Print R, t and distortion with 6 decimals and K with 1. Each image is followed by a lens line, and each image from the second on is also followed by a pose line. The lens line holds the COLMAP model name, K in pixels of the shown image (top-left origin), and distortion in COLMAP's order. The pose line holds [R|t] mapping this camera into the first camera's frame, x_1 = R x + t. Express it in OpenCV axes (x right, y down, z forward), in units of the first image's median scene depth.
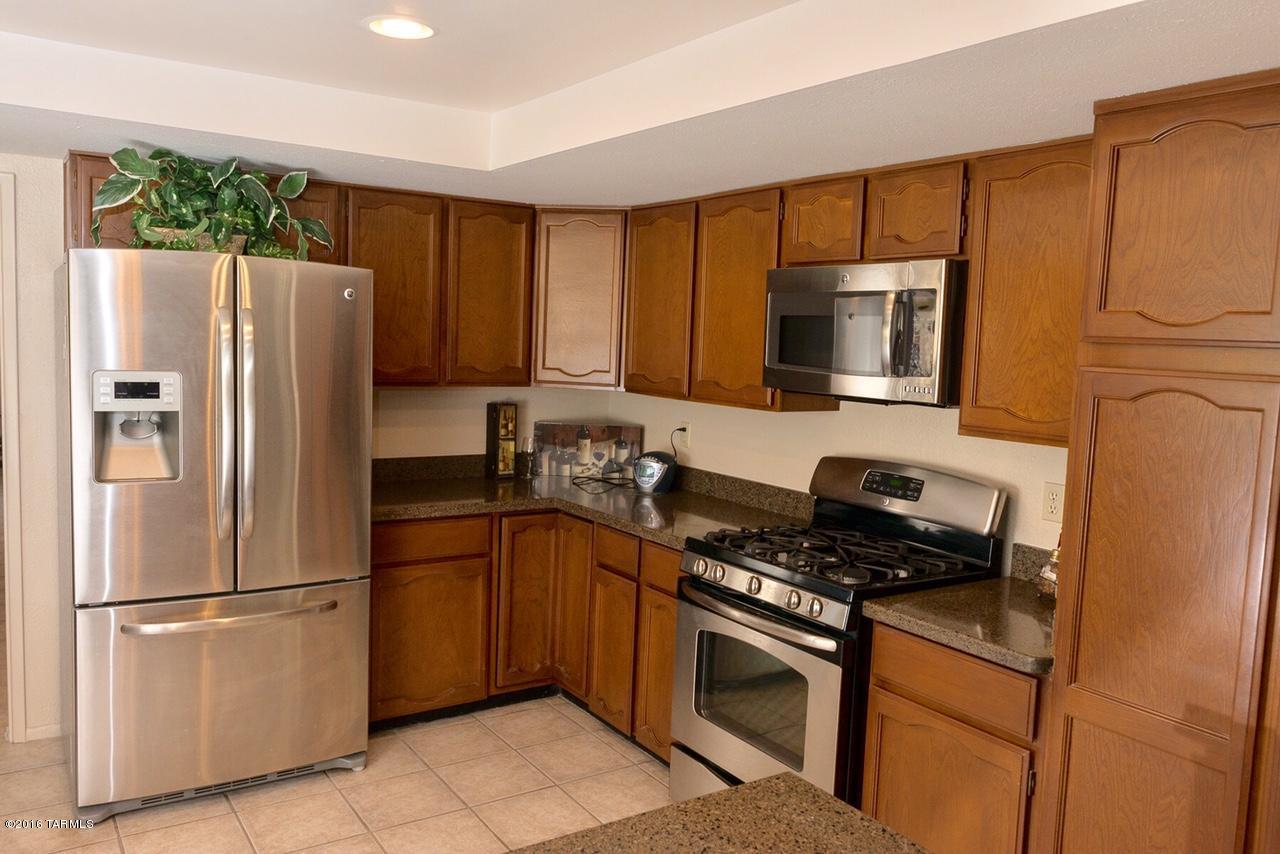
lens RADIAL K [[996.8, 0, 641.0], [0, 996.8, 428.5], [0, 0, 1]] dist [0.000856, 0.000929]
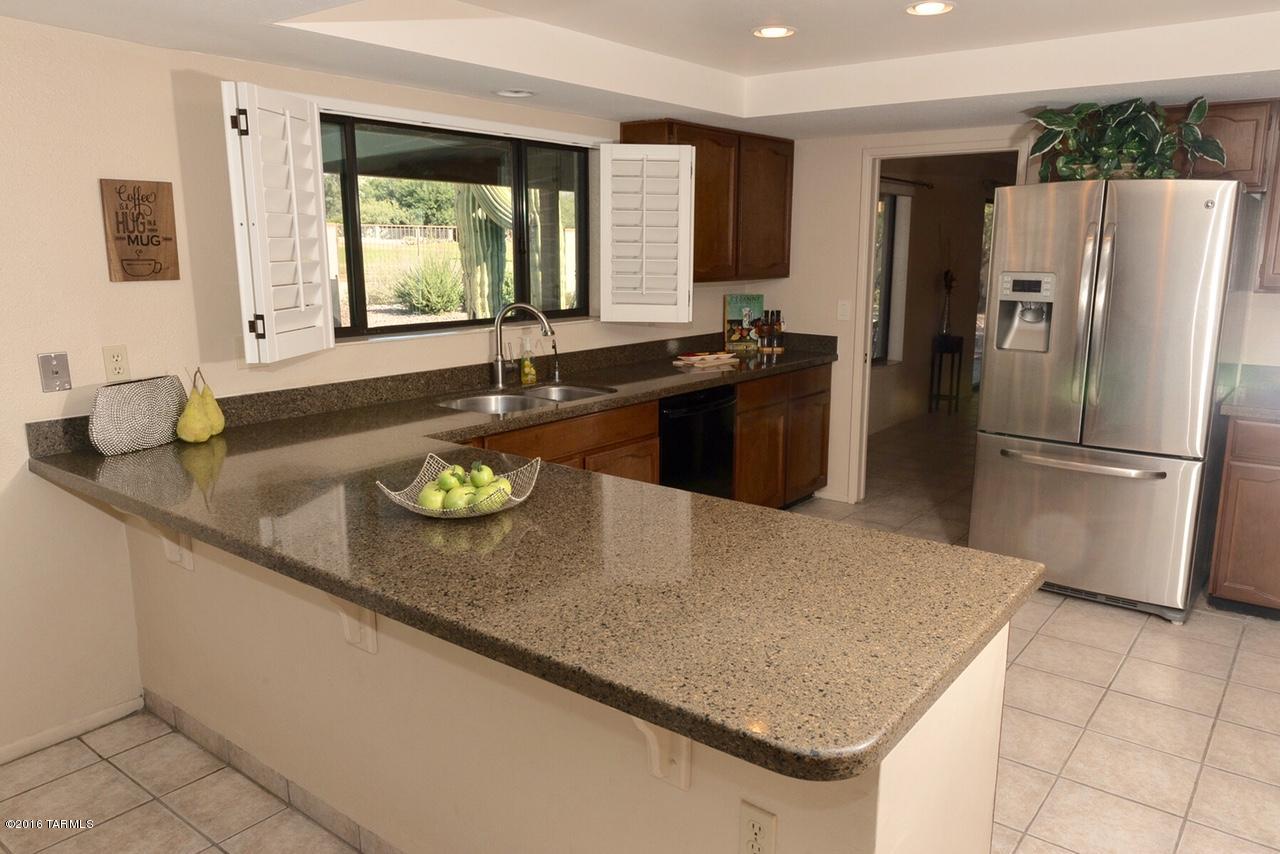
lens RADIAL K [[907.1, 0, 640.4], [0, 907.1, 425.5], [0, 0, 1]] dist [0.004268, 0.001377]
pose [[0.309556, 0.150534, -0.938890, 0.553111], [-0.078009, 0.988082, 0.132701, 0.028265], [0.947676, 0.032164, 0.317610, 0.080103]]
